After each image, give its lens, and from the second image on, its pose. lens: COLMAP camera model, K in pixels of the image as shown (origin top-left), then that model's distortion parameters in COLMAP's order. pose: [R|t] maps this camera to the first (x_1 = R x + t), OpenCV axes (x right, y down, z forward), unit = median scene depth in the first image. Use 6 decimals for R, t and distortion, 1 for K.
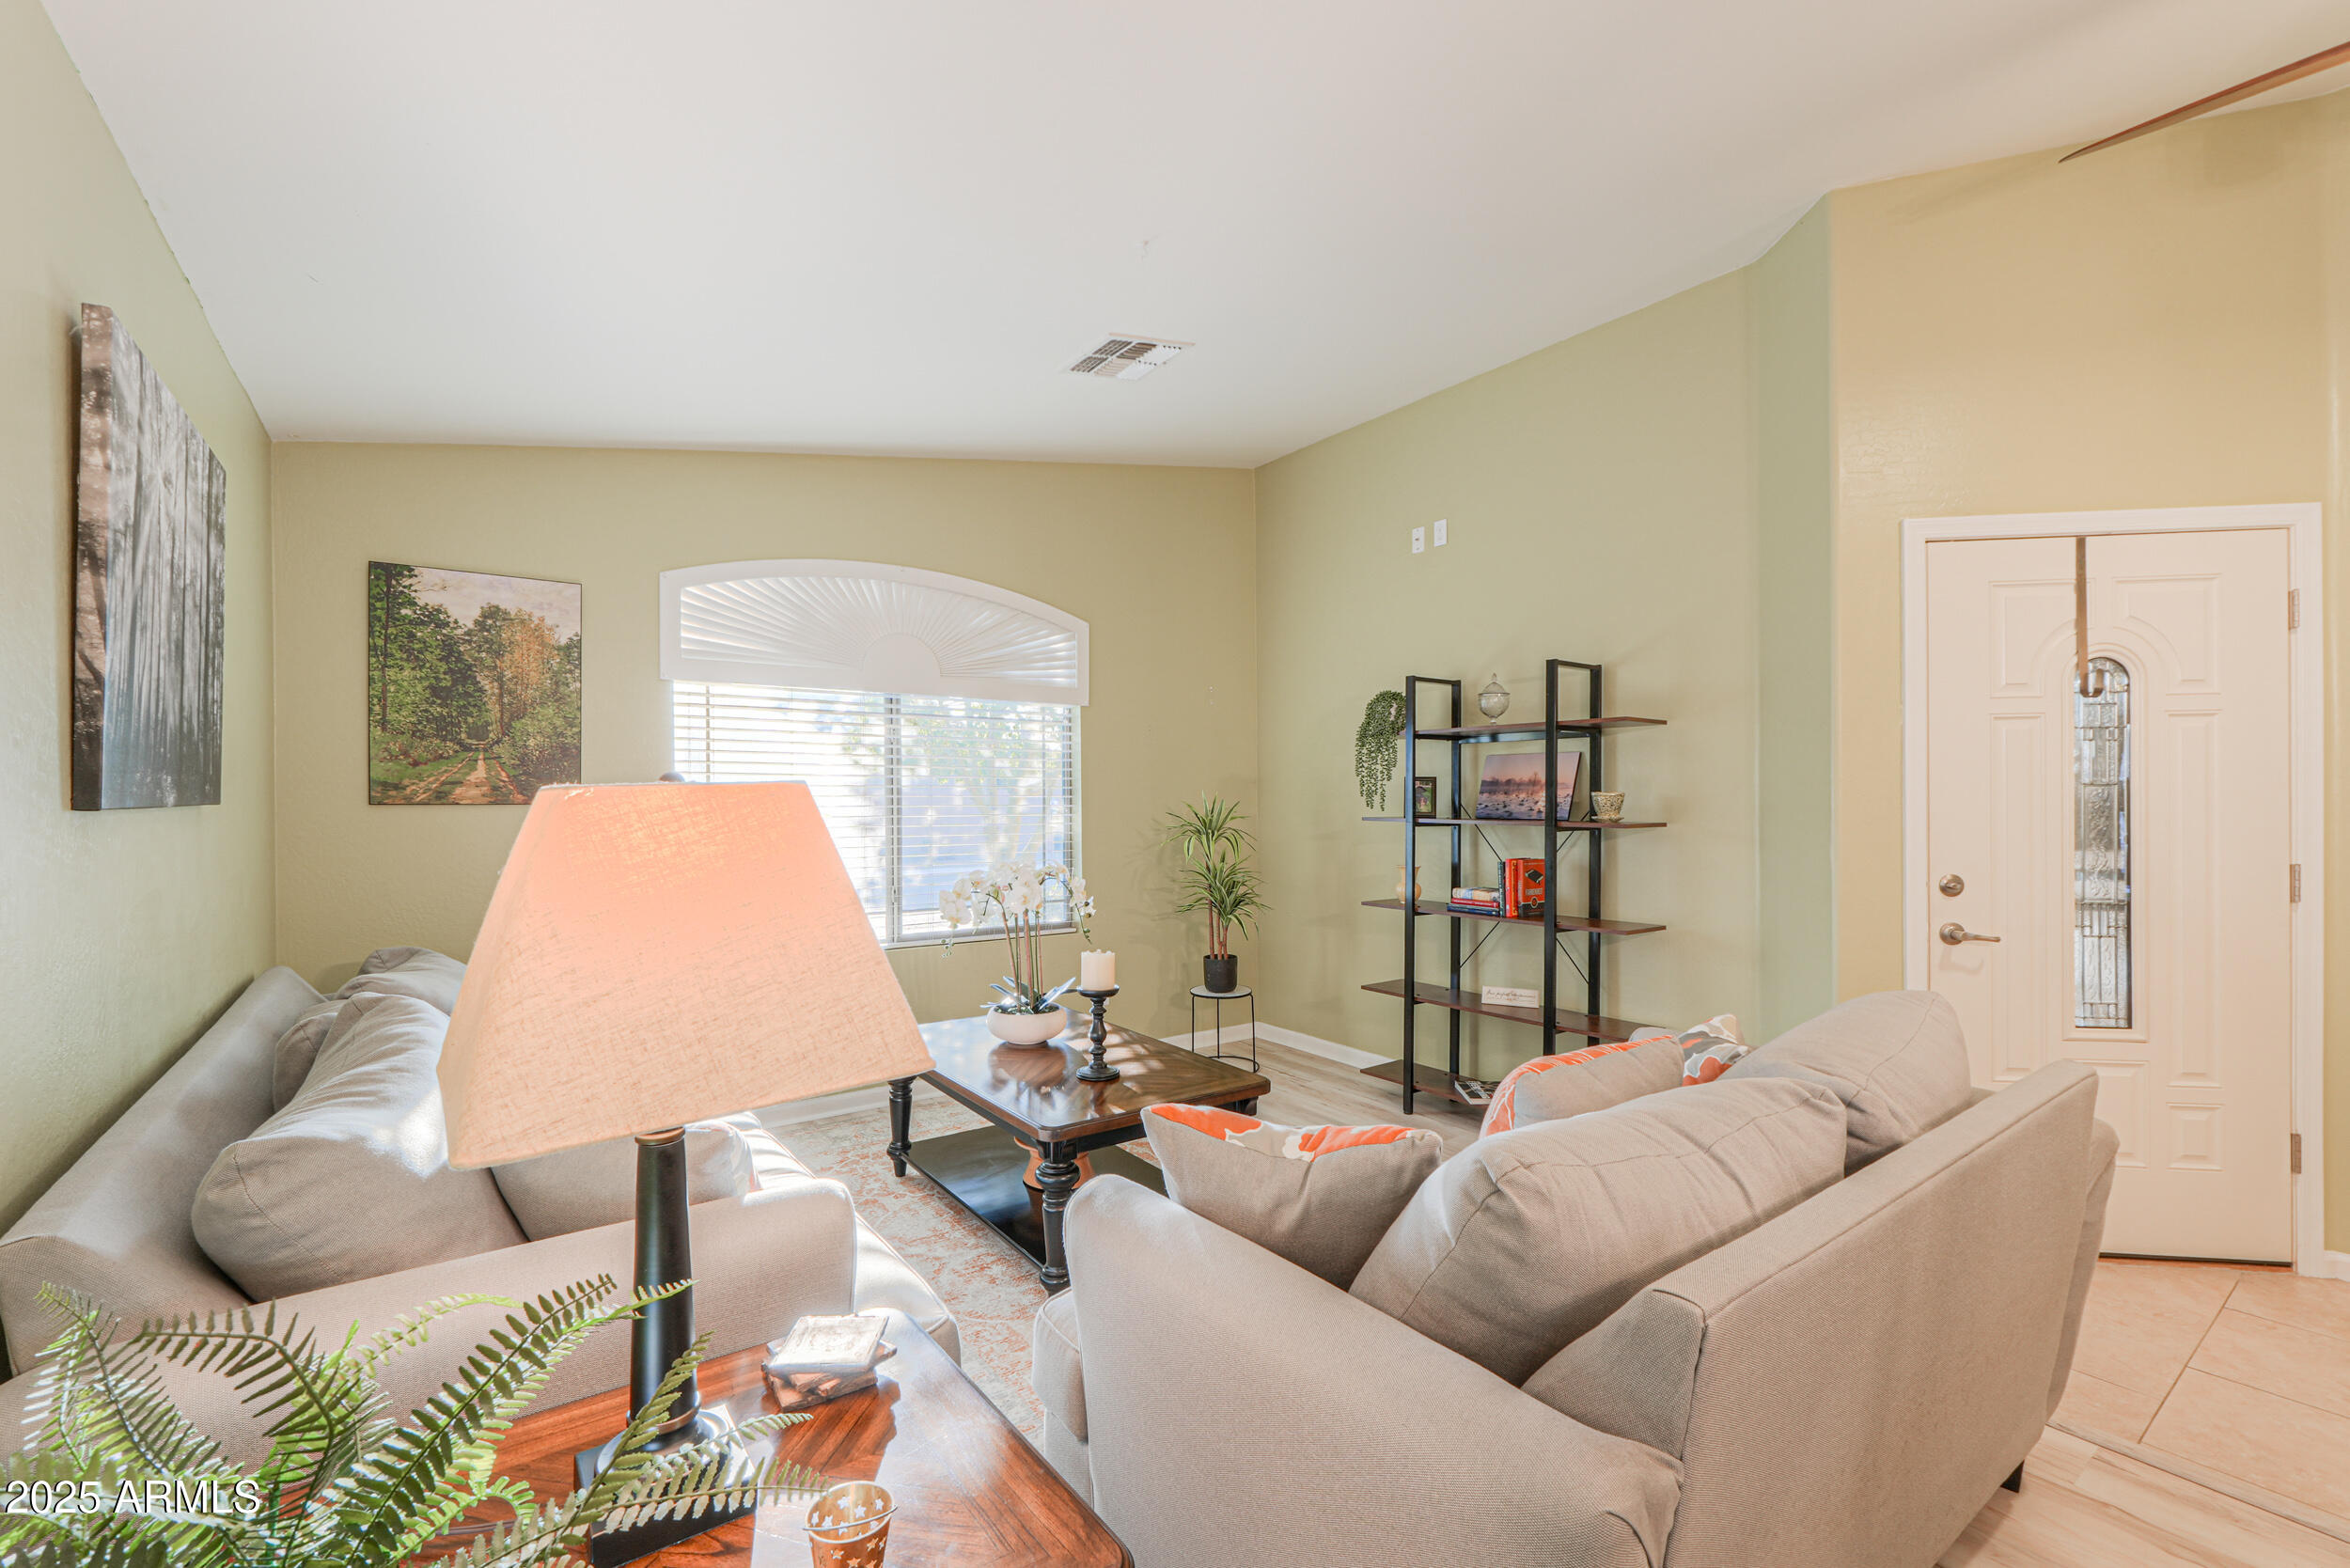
lens RADIAL K [[1005.2, 0, 1171.9], [0, 1005.2, 793.4], [0, 0, 1]] dist [-0.003561, 0.001544]
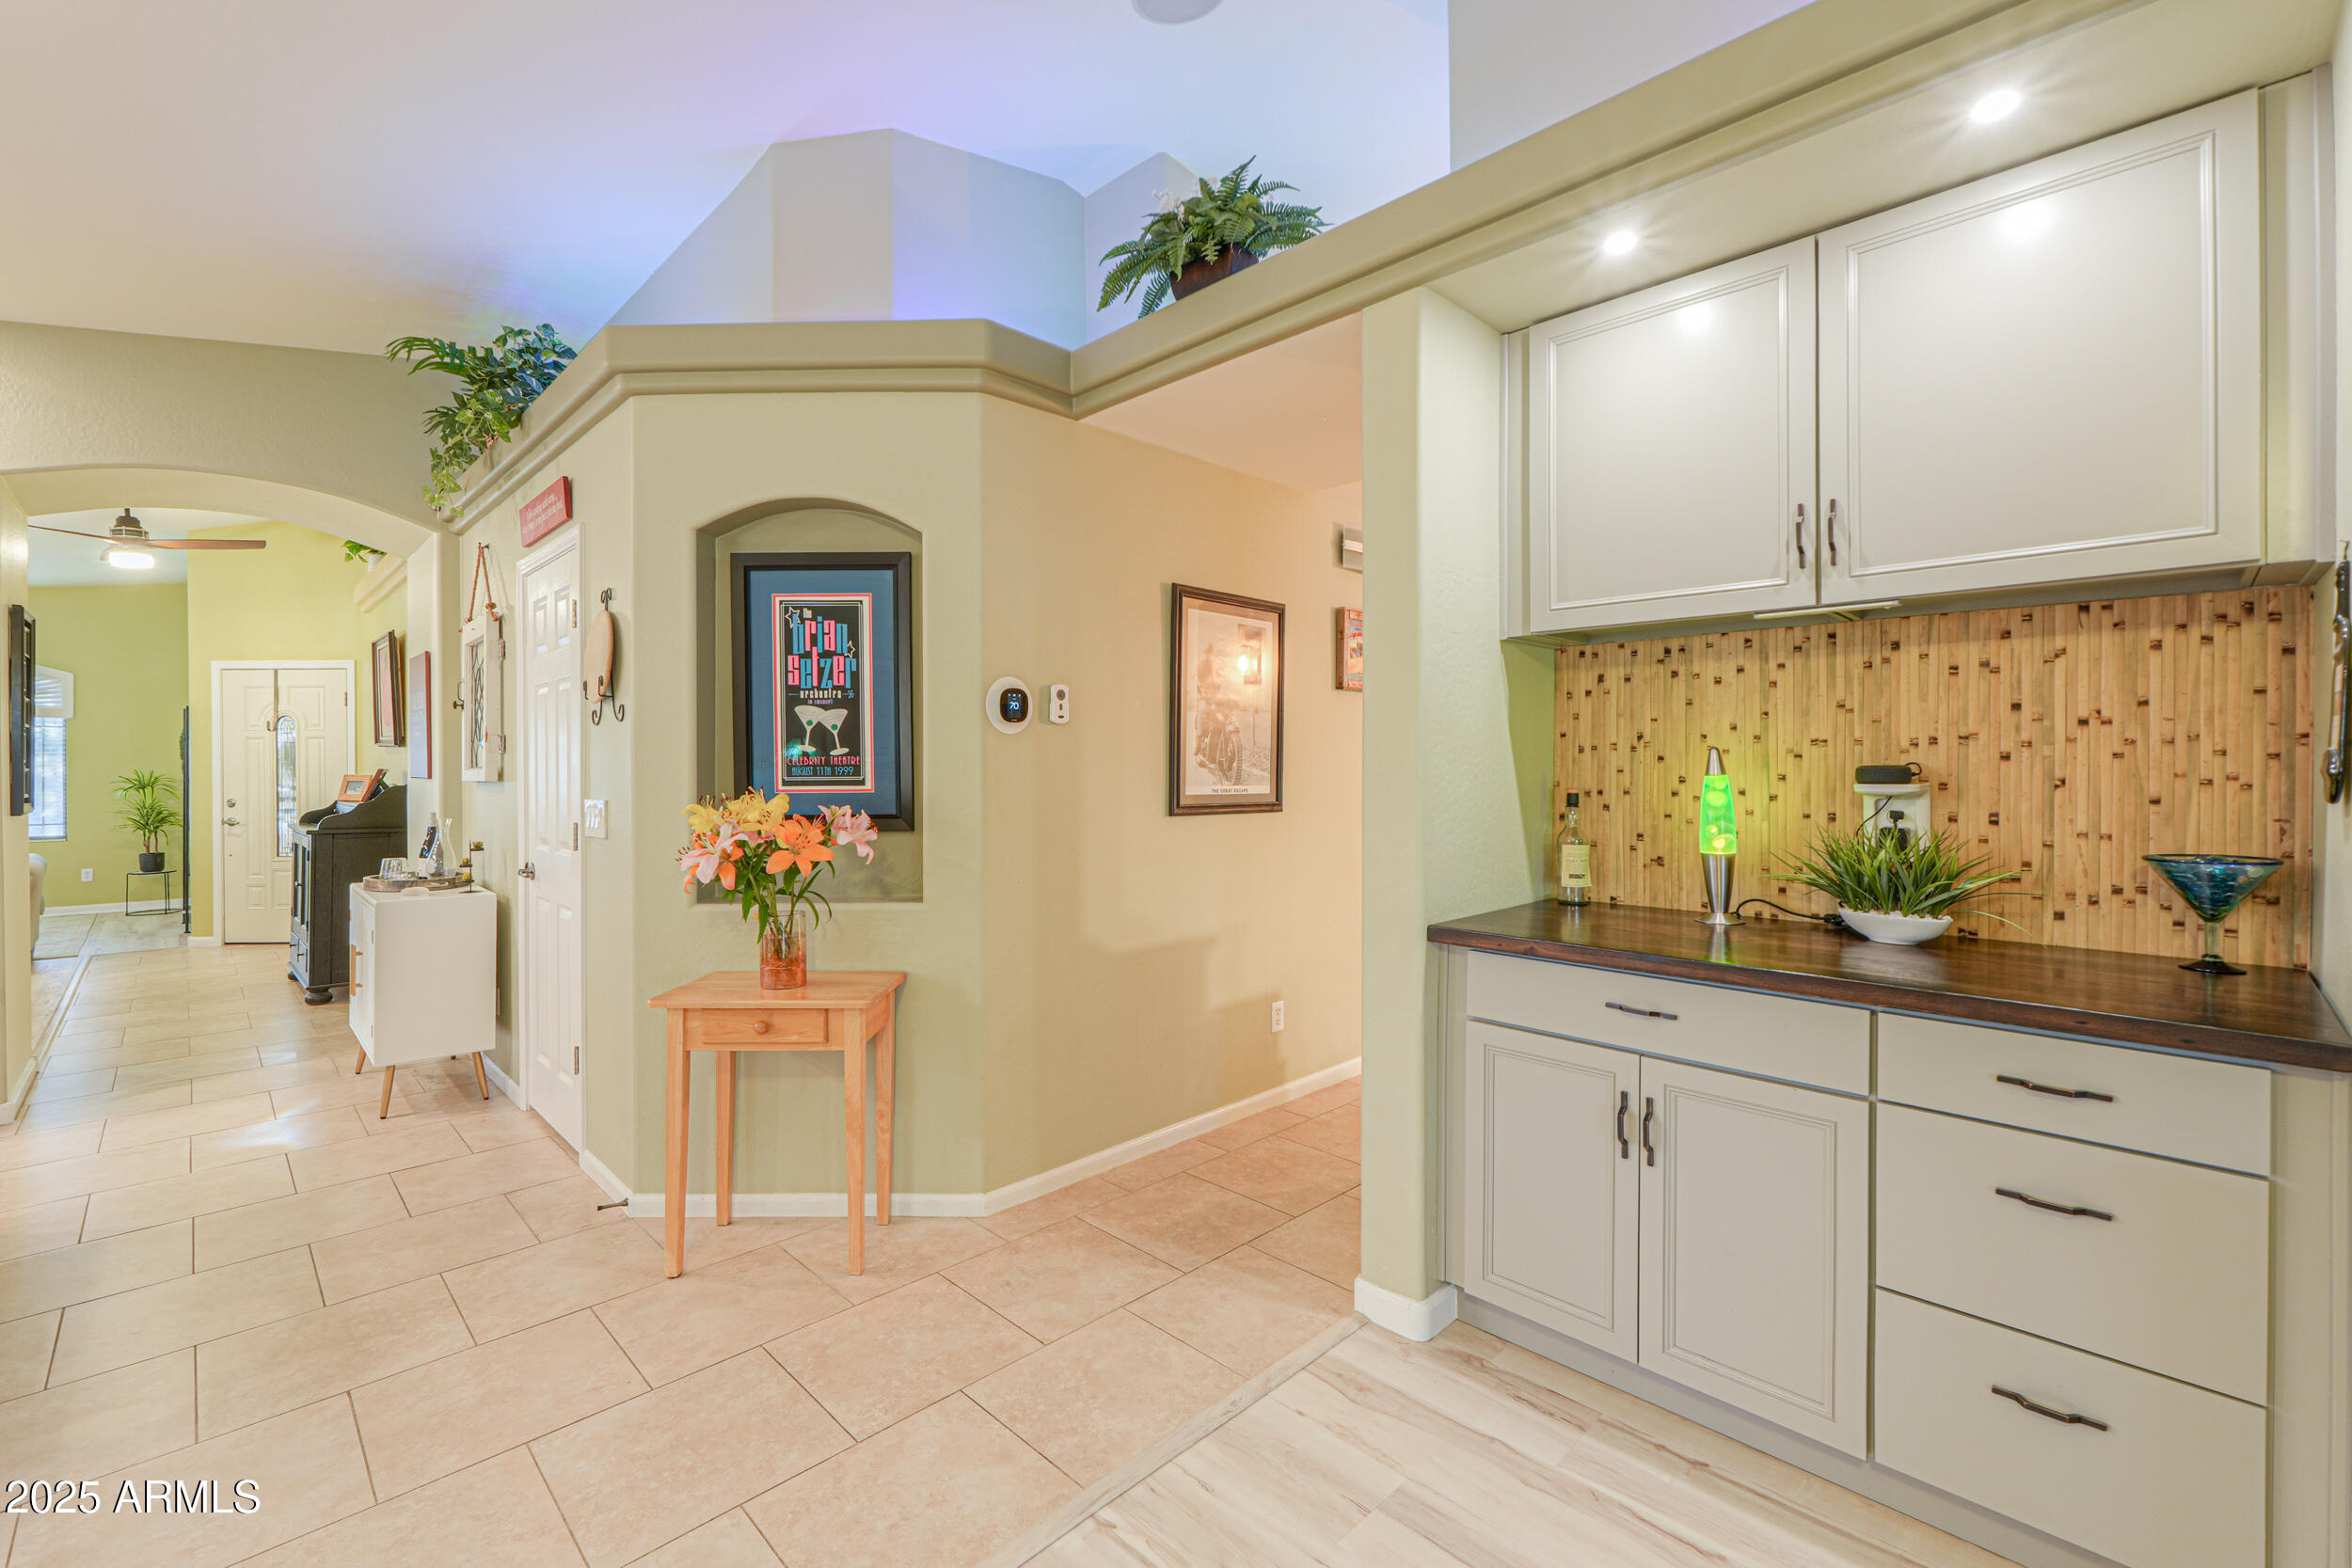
lens RADIAL K [[1005.9, 0, 1178.1], [0, 1005.9, 764.1], [0, 0, 1]] dist [-0.003561, 0.001544]
pose [[0.986764, -0.000163, 0.162165, 1.652716], [-0.001046, 0.999972, 0.007373, -0.018316], [-0.162161, -0.007445, 0.986736, -1.161193]]
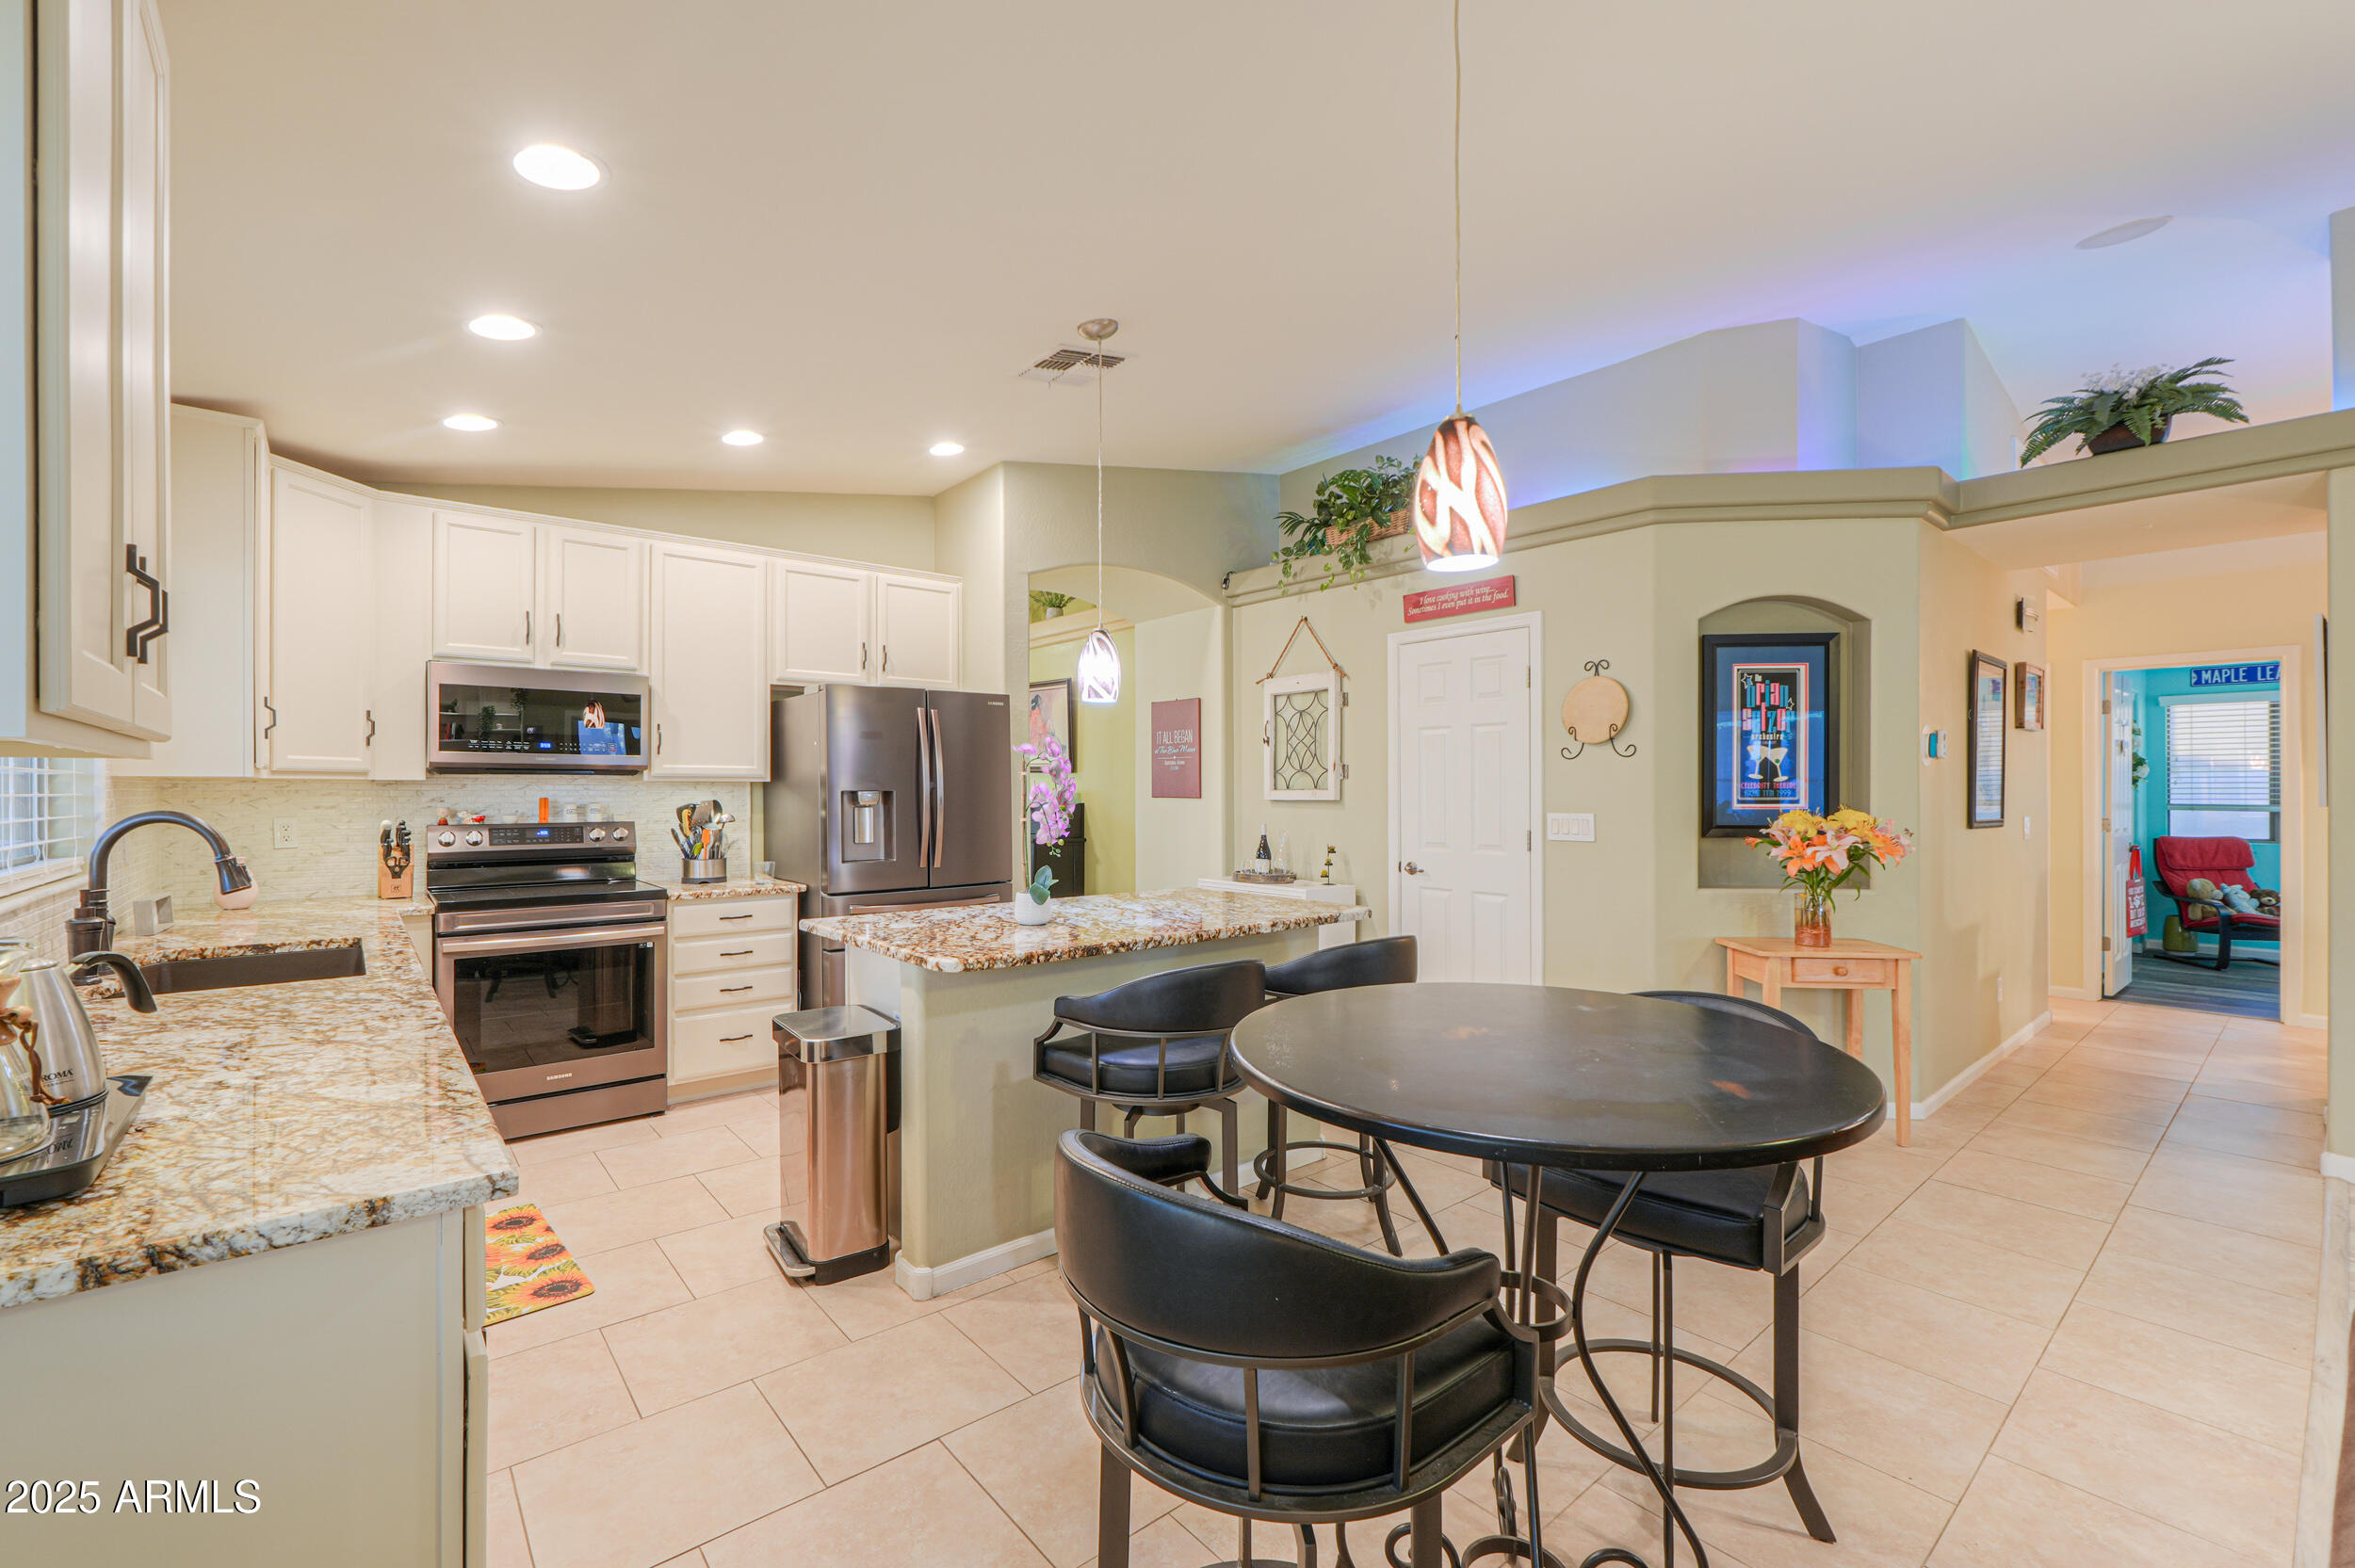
lens RADIAL K [[1007.1, 0, 1171.6], [0, 1007.1, 786.1], [0, 0, 1]] dist [-0.003561, 0.001544]
pose [[0.996712, 0.002633, 0.080985, 0.916844], [-0.002989, 0.999986, 0.004281, -0.017233], [-0.080973, -0.004509, 0.996706, -1.329530]]
